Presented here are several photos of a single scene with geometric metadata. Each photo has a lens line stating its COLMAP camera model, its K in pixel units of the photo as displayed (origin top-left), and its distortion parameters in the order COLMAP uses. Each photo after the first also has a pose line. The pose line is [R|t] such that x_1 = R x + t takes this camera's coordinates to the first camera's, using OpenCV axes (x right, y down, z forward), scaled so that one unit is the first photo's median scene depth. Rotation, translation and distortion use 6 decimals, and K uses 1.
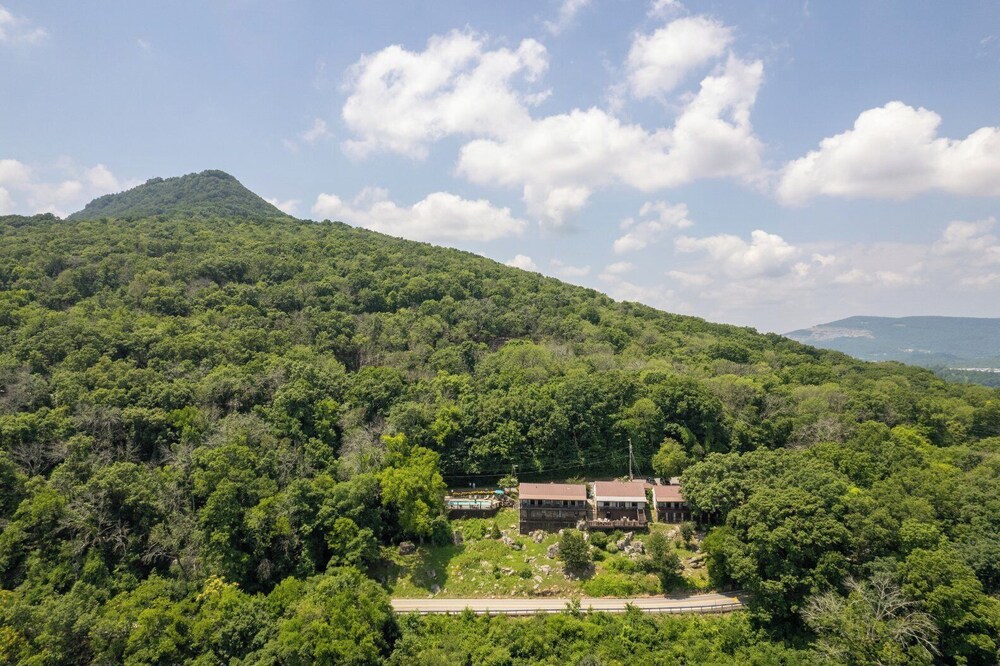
lens RADIAL K [[671.5, 0, 537.1], [0, 671.5, 333.6], [0, 0, 1]] dist [-0.066577, 0.059060]
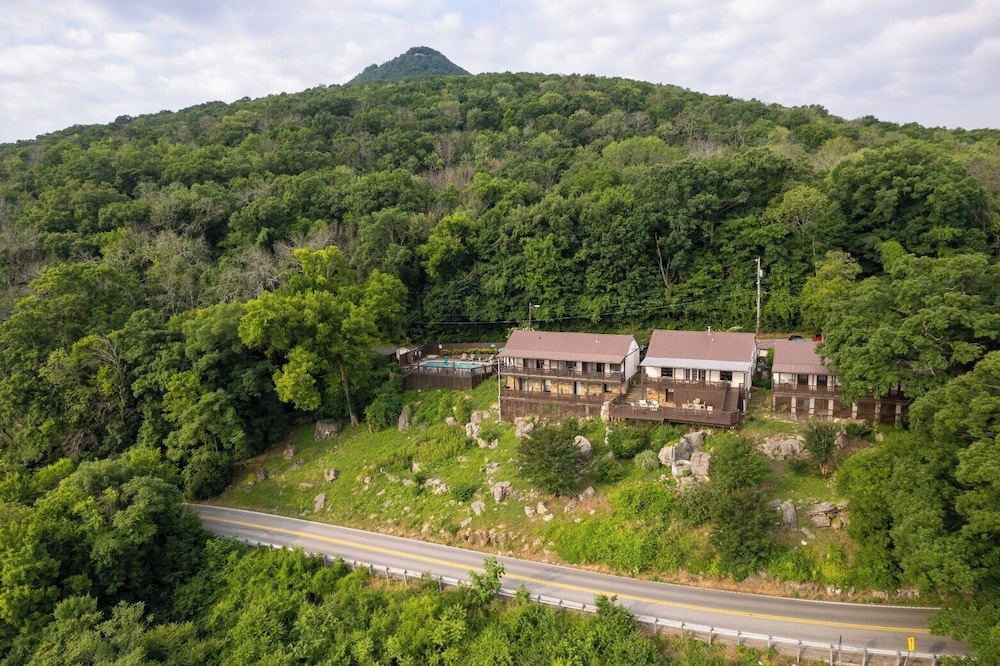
lens RADIAL K [[685.3, 0, 500.0], [0, 685.3, 333.0], [0, 0, 1]] dist [-0.070870, 0.066557]
pose [[0.911678, 0.017507, -0.410531, 0.191805], [0.047850, 0.987772, 0.148384, 0.140908], [0.408109, -0.154922, 0.899692, 0.487472]]
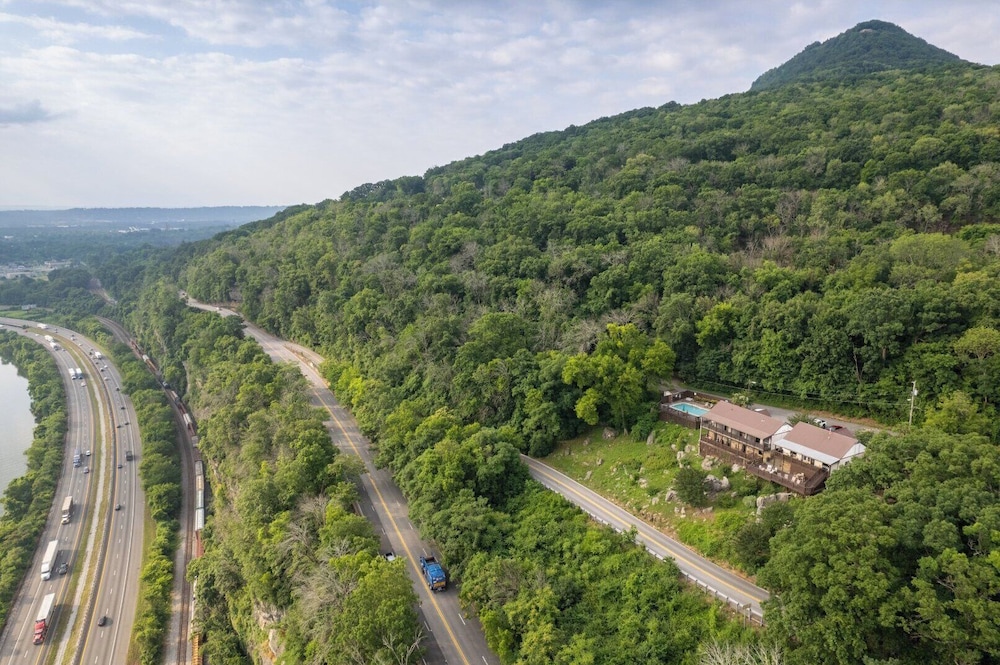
lens RADIAL K [[685.3, 0, 500.0], [0, 685.3, 332.5], [0, 0, 1]] dist [-0.070870, 0.066557]
pose [[0.510656, 0.154809, -0.845733, 0.551370], [0.010888, 0.982413, 0.186401, -0.028065], [0.859716, -0.104395, 0.499990, 0.324216]]
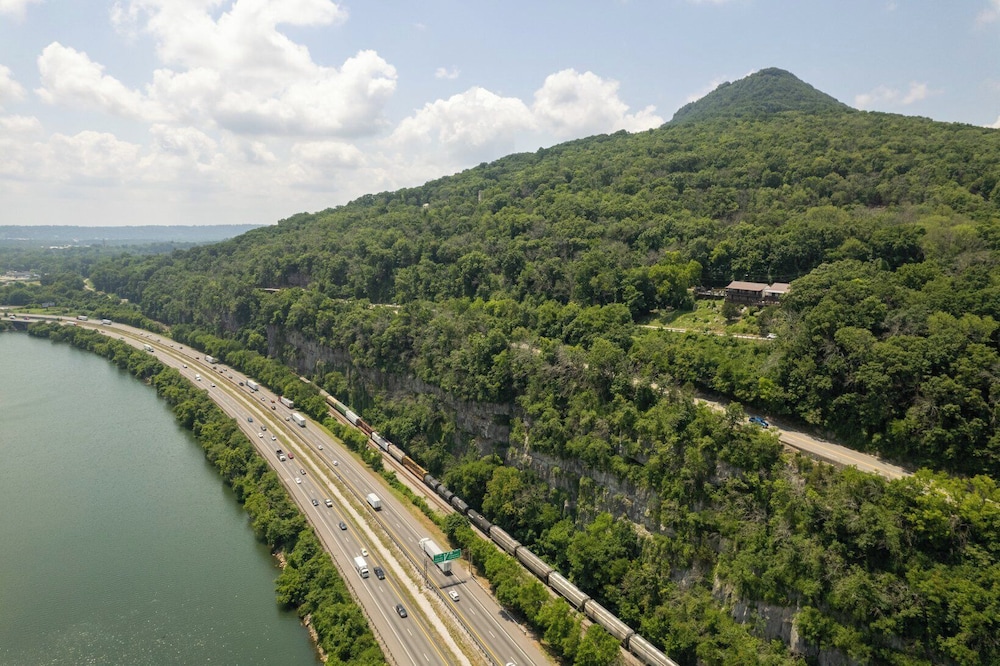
lens RADIAL K [[730.5, 0, 500.0], [0, 730.5, 333.0], [0, 0, 1]] dist [-0.072851, -0.000455]
pose [[0.626494, 0.101770, -0.772753, 1.030273], [0.009074, 0.990420, 0.137792, 0.094238], [0.779373, -0.093338, 0.619569, -0.609780]]
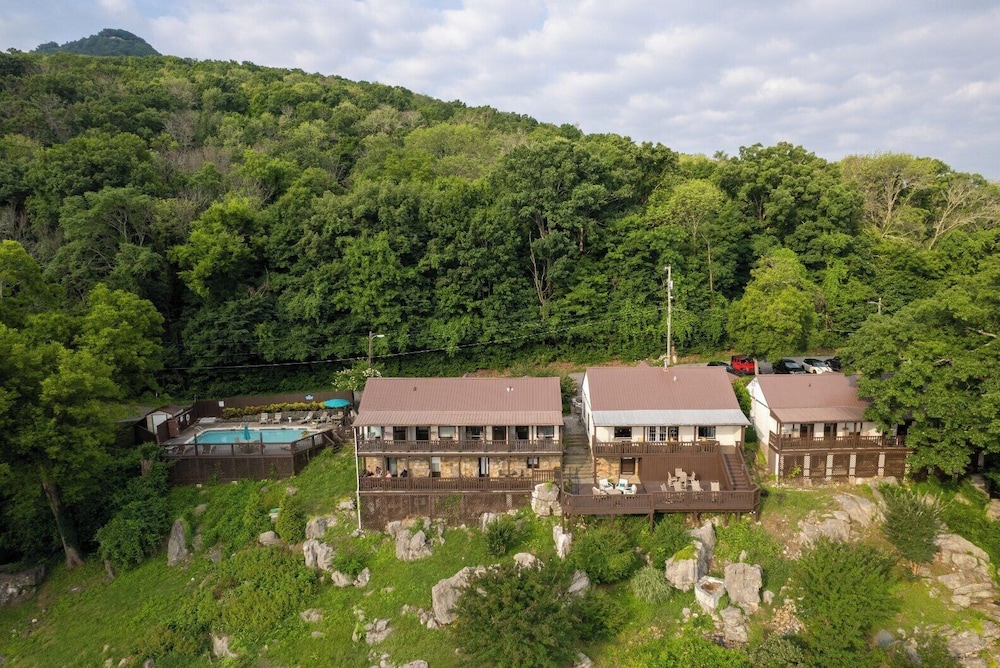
lens RADIAL K [[665.7, 0, 520.7], [0, 665.7, 342.2], [0, 0, 1]] dist [-0.075183, 0.068932]
pose [[0.999652, -0.026109, 0.003735, 0.051603], [0.025214, 0.987584, 0.155056, 0.153475], [-0.007737, -0.154908, 0.987899, 0.661335]]
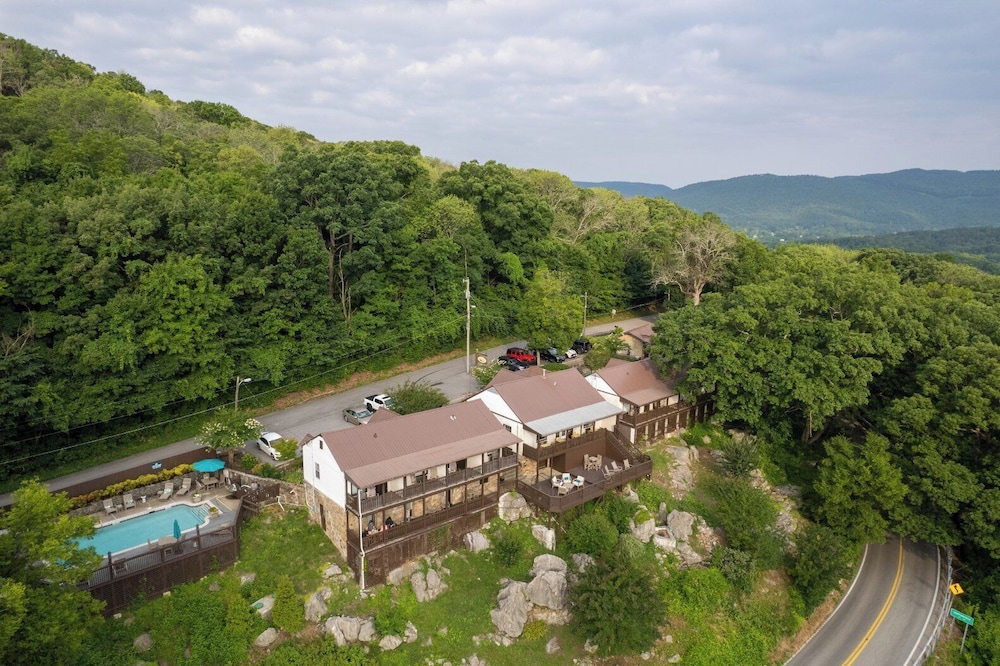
lens RADIAL K [[655.8, 0, 522.5], [0, 655.8, 332.7], [0, 0, 1]] dist [-0.063554, 0.056203]
pose [[0.735523, -0.130070, 0.664897, -0.154181], [-0.021378, 0.976454, 0.214666, 0.106083], [-0.677163, -0.172106, 0.715423, 0.712767]]
